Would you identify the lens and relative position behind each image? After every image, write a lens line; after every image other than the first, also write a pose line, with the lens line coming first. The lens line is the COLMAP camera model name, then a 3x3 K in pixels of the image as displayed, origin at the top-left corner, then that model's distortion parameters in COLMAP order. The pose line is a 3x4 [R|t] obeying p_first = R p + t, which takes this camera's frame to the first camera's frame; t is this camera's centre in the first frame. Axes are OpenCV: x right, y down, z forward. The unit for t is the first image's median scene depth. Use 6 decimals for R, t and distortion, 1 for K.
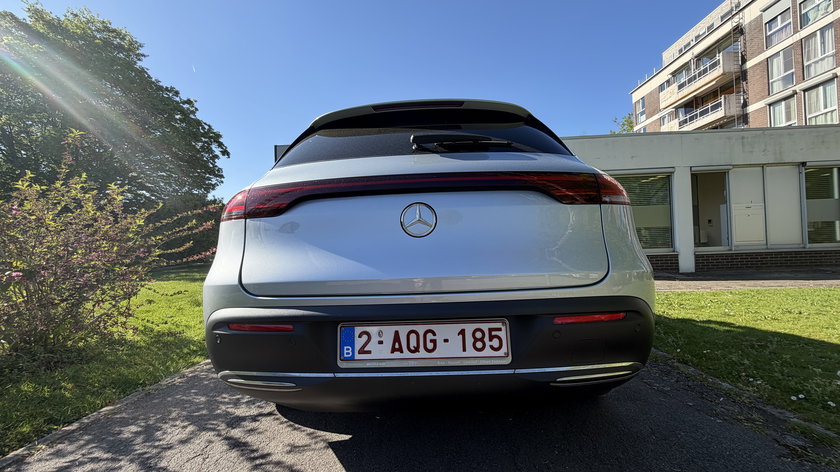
lens RADIAL K [[353.1, 0, 420.0], [0, 353.1, 236.0], [0, 0, 1]] dist [0.000462, 0.000224]
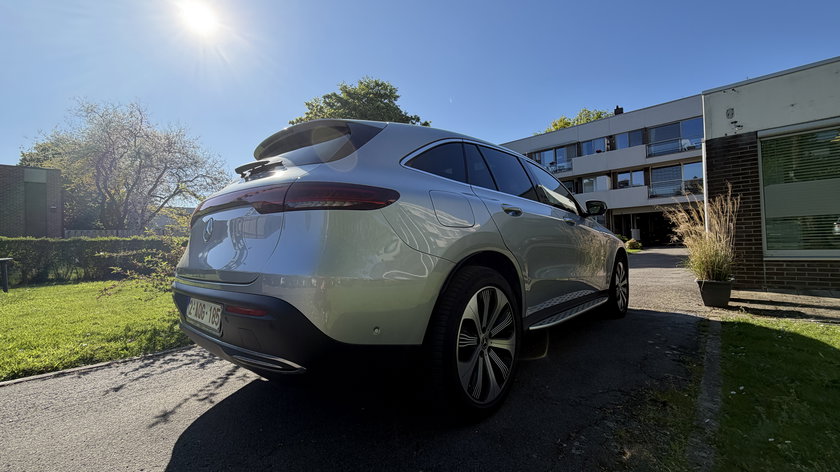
lens RADIAL K [[353.1, 0, 420.0], [0, 353.1, 236.0], [0, 0, 1]] dist [0.000462, 0.000224]
pose [[0.748471, -0.009239, -0.663103, 0.159655], [0.023605, 0.999640, 0.012716, -0.001373], [0.662747, -0.025170, 0.748420, 0.048088]]
